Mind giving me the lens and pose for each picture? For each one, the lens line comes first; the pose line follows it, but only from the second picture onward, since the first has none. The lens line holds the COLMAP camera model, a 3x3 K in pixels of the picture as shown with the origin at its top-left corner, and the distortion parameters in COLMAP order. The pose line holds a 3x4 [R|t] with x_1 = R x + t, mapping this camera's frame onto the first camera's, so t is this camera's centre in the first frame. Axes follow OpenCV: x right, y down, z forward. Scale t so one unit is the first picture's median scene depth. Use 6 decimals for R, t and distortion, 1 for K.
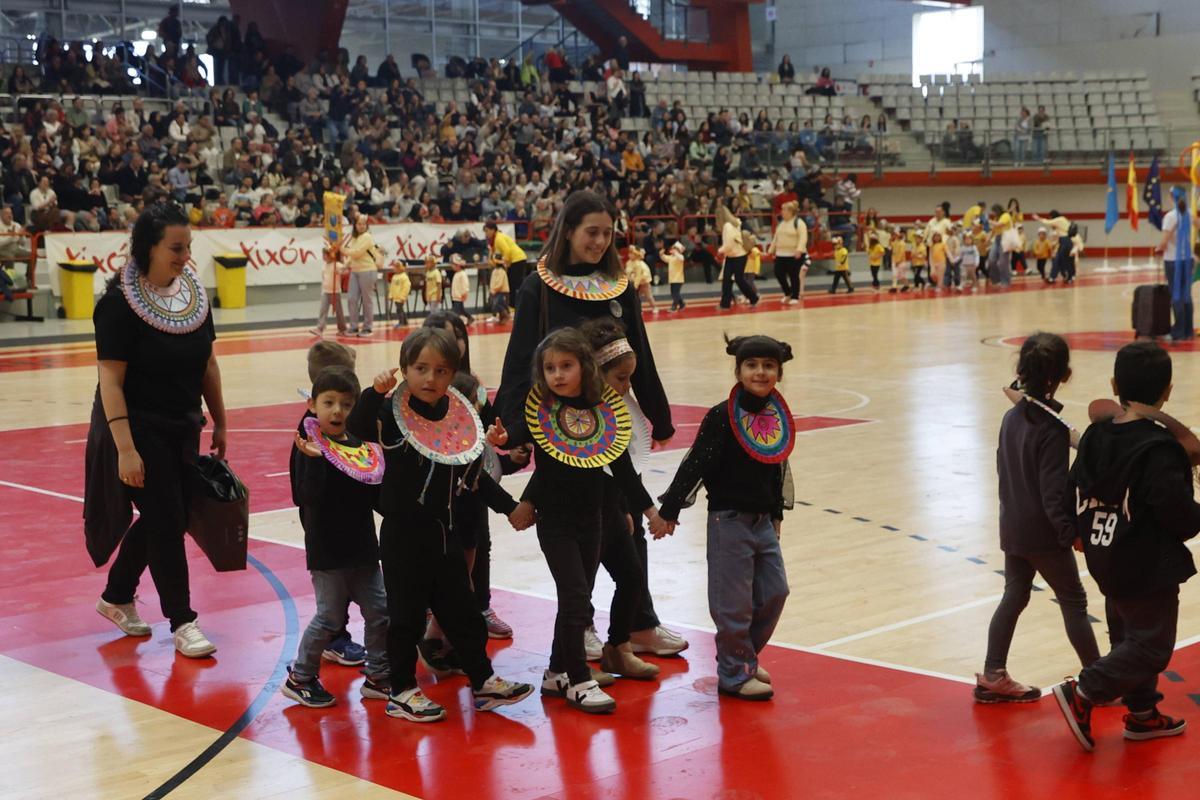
lens RADIAL K [[1844.7, 0, 600.0], [0, 1844.7, 400.0], [0, 0, 1]] dist [-0.032937, 0.107693]
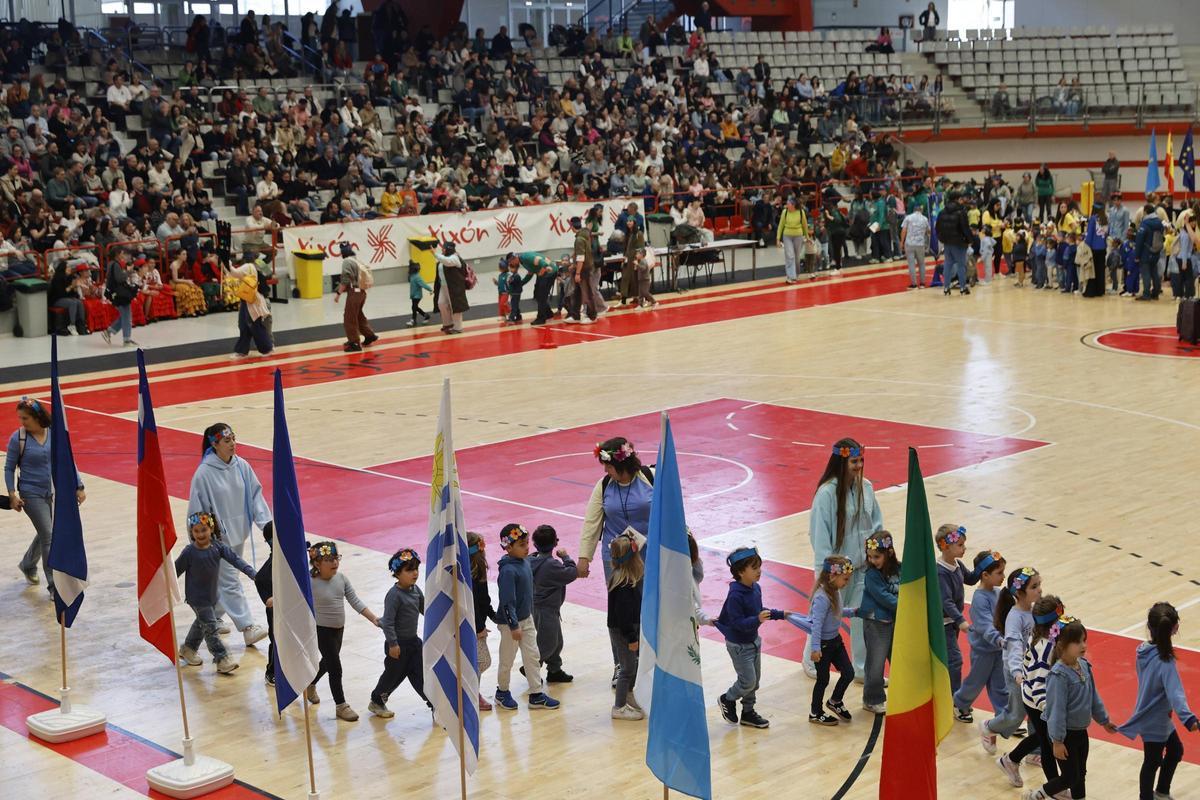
lens RADIAL K [[1874.3, 0, 600.0], [0, 1874.3, 400.0], [0, 0, 1]] dist [0.042740, -0.116889]
pose [[0.999896, -0.006136, 0.013067, -0.070612], [0.005230, 0.997654, 0.068258, -0.038769], [-0.013455, -0.068182, 0.997582, -0.150398]]
